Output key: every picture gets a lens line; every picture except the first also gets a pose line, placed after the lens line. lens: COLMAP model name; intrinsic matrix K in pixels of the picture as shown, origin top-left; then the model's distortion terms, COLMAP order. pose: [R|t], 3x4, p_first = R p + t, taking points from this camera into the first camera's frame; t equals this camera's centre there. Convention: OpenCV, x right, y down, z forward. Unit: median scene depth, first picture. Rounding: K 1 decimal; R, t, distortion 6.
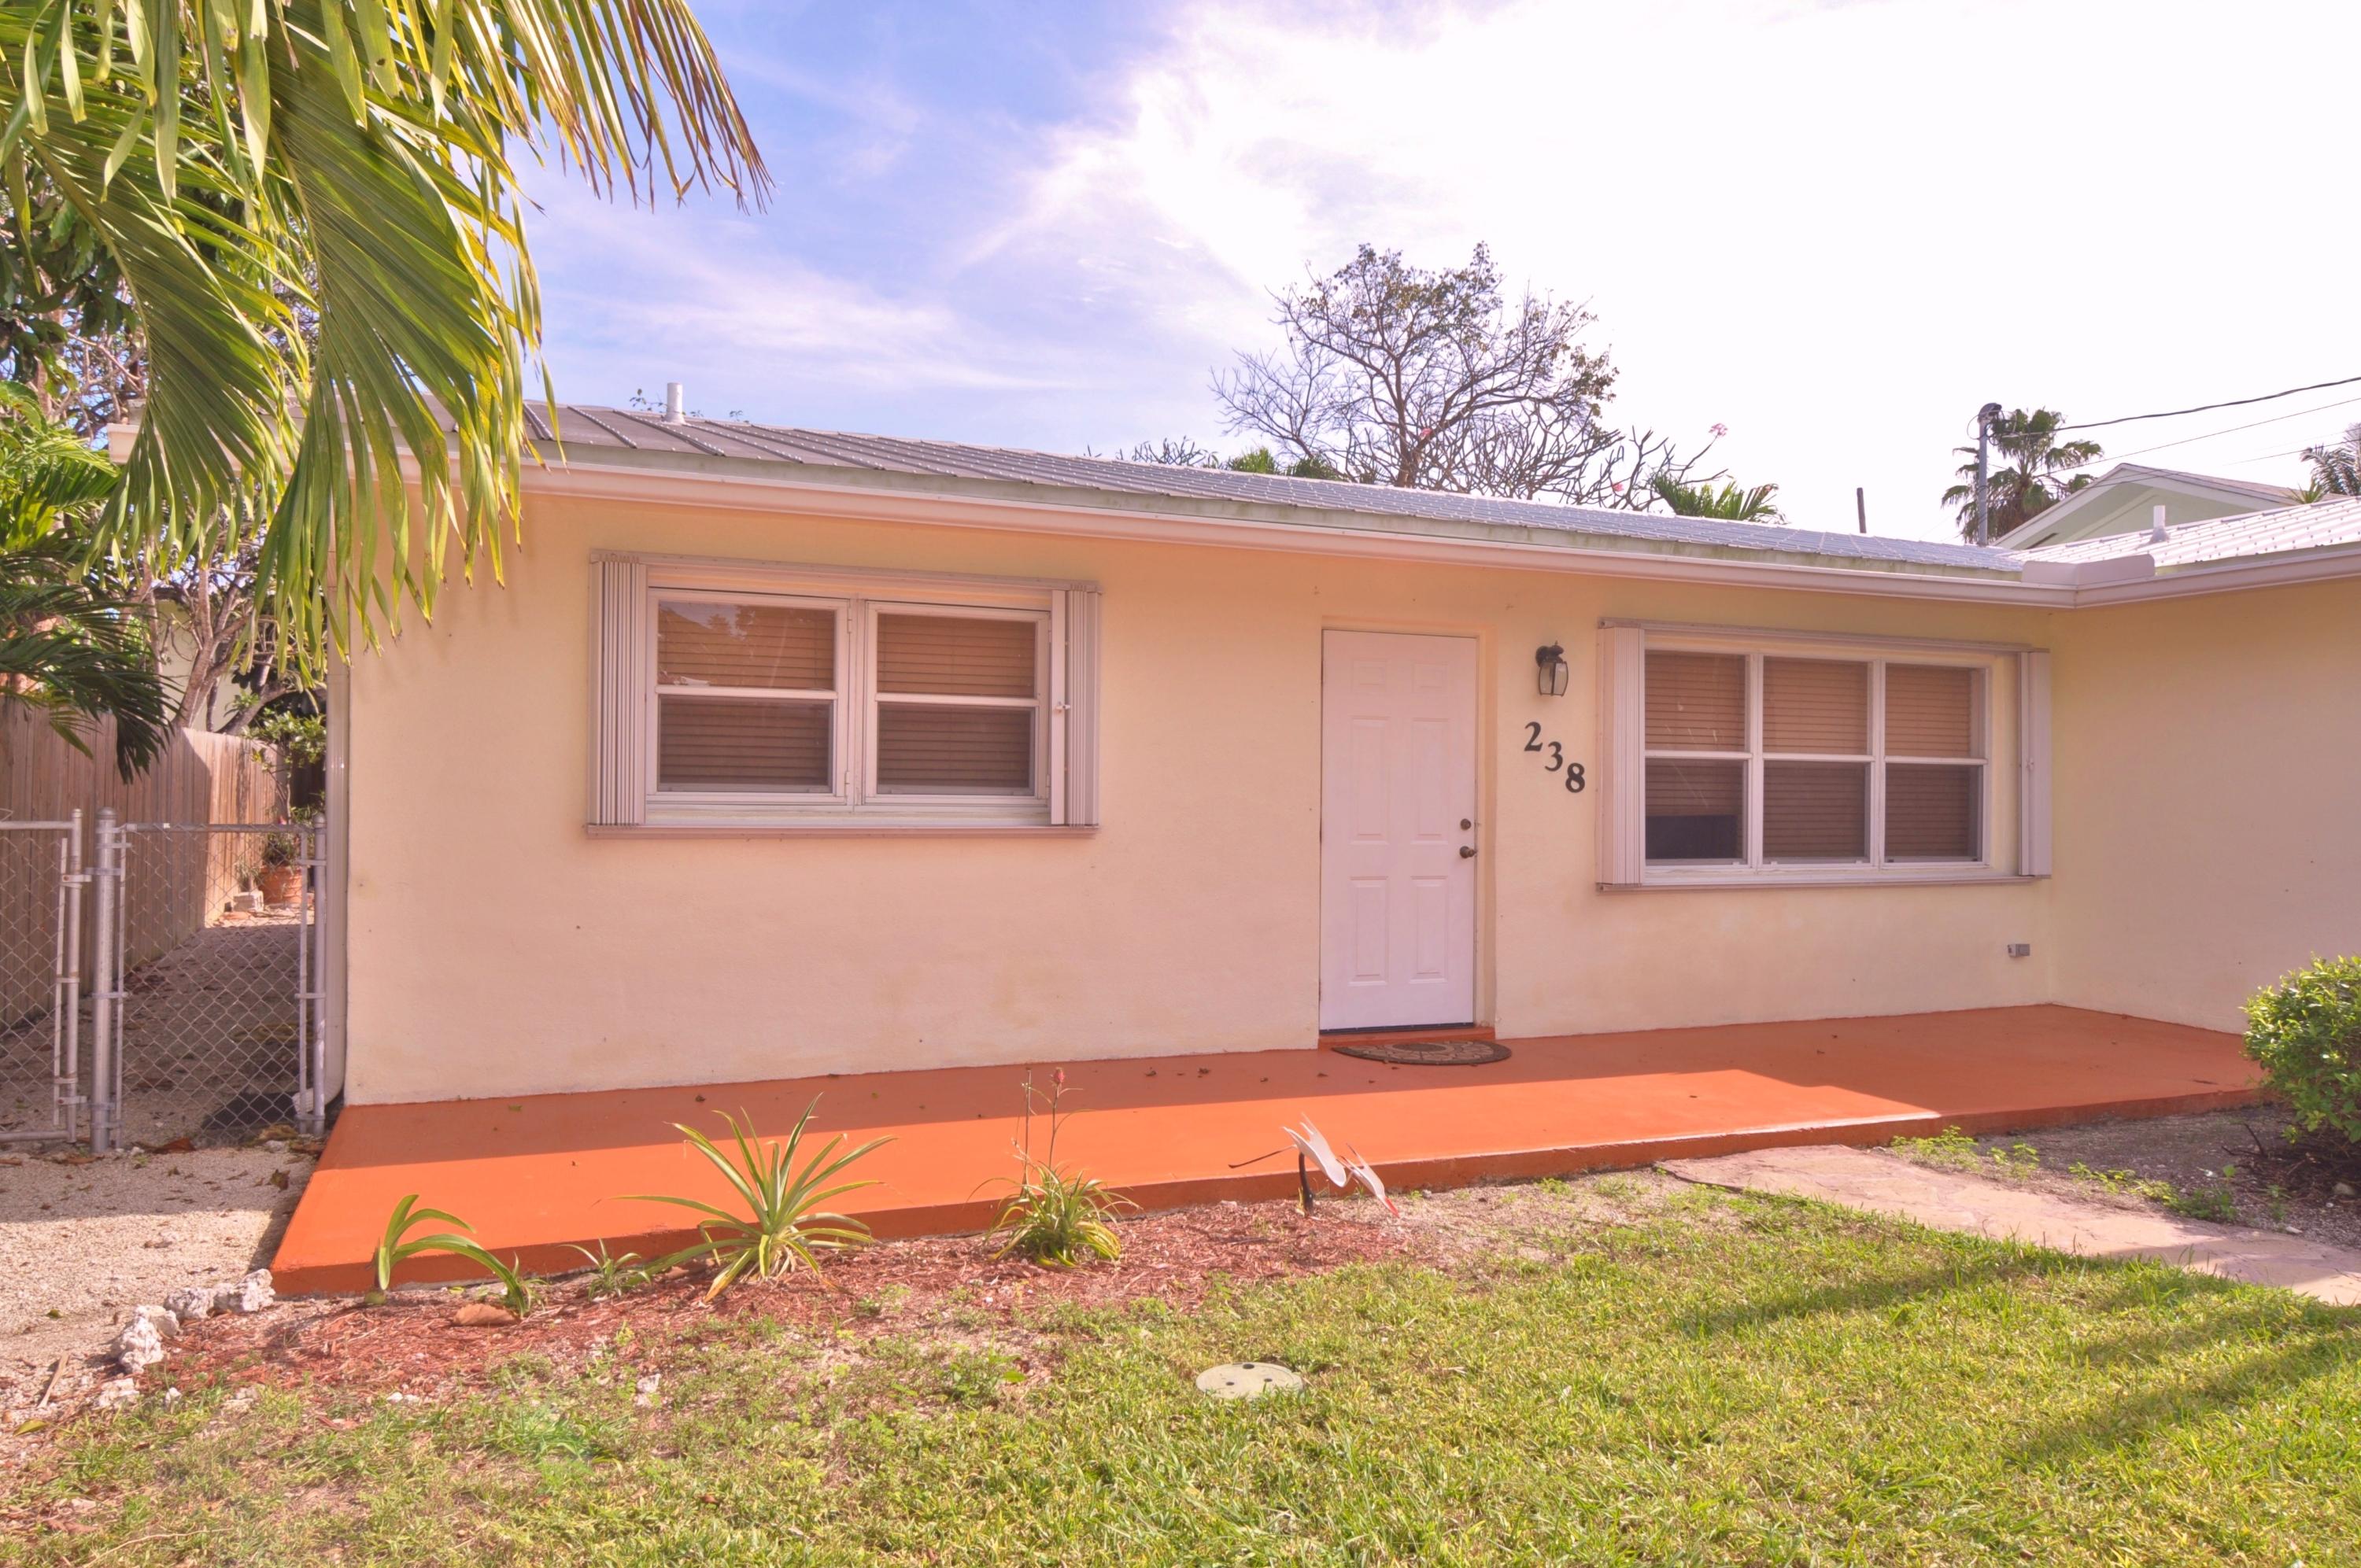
lens RADIAL K [[1150.6, 0, 1166.2], [0, 1150.6, 773.1], [0, 0, 1]] dist [-0.002143, -0.014730]
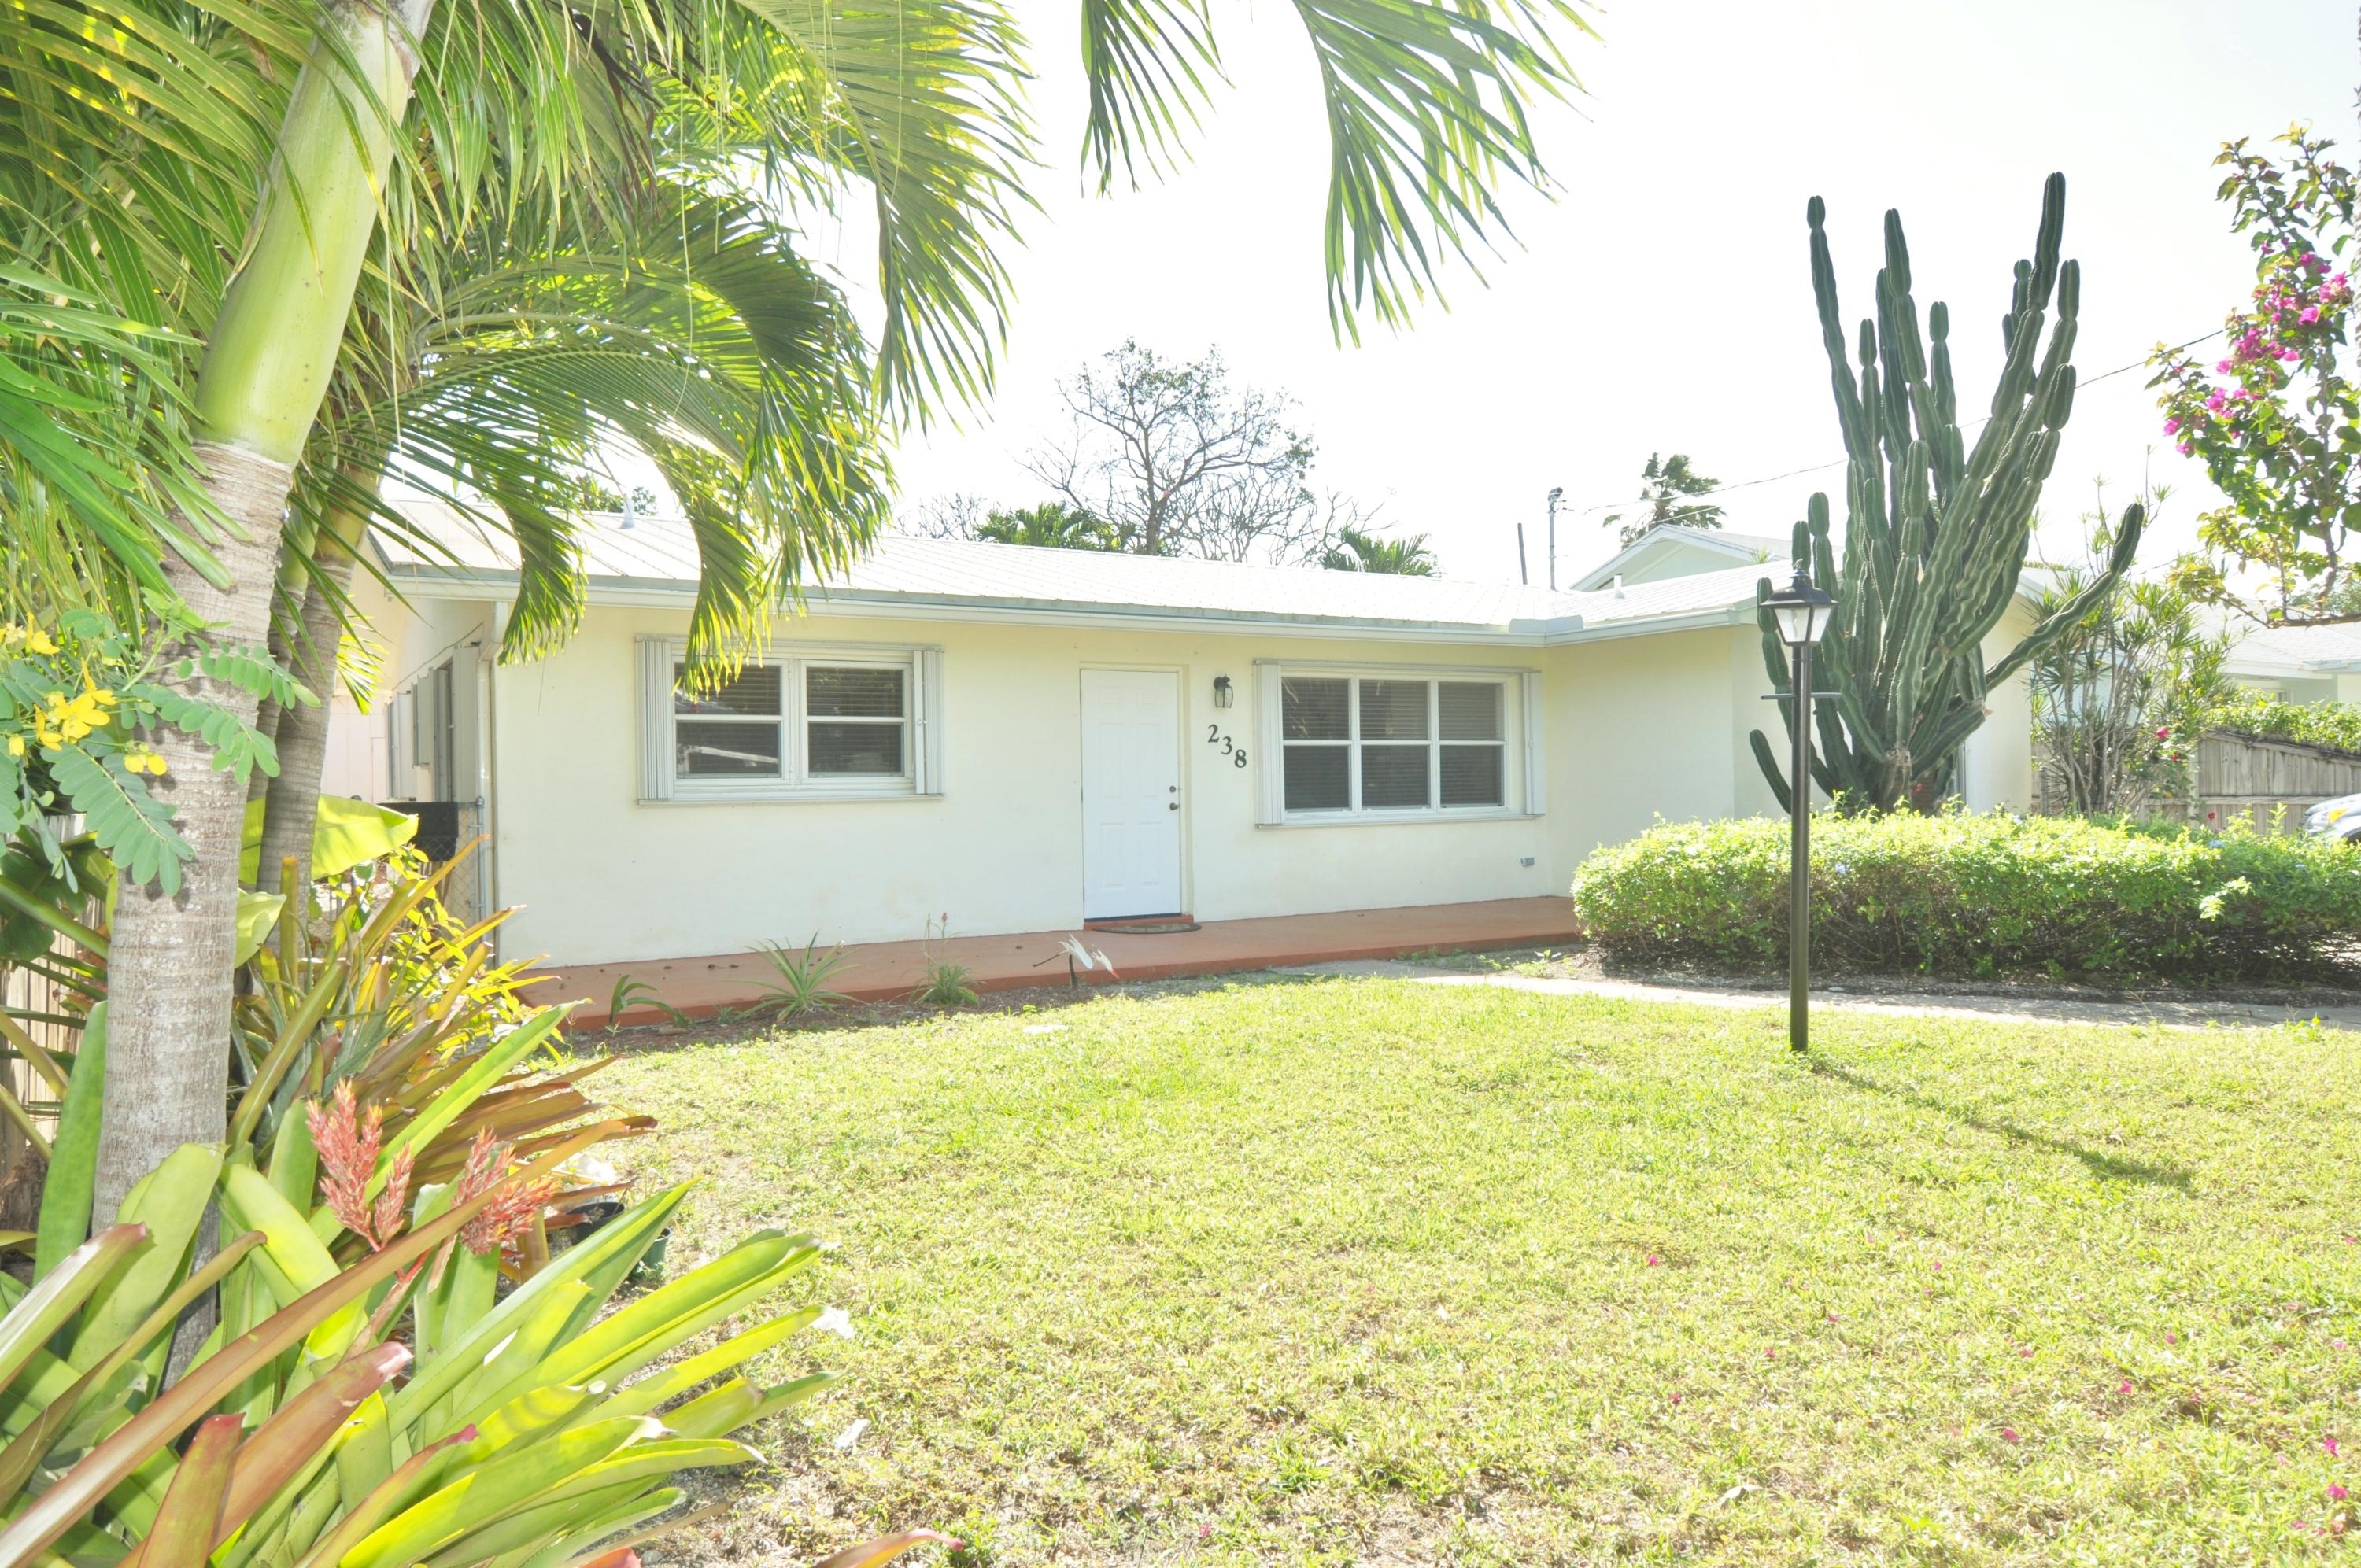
lens RADIAL K [[1150.6, 0, 1166.2], [0, 1150.6, 773.1], [0, 0, 1]] dist [-0.002143, -0.014730]
pose [[0.982464, -0.024215, 0.184872, -0.037869], [0.022309, 0.999674, 0.012383, 0.002068], [-0.185112, -0.008042, 0.982685, -0.493816]]
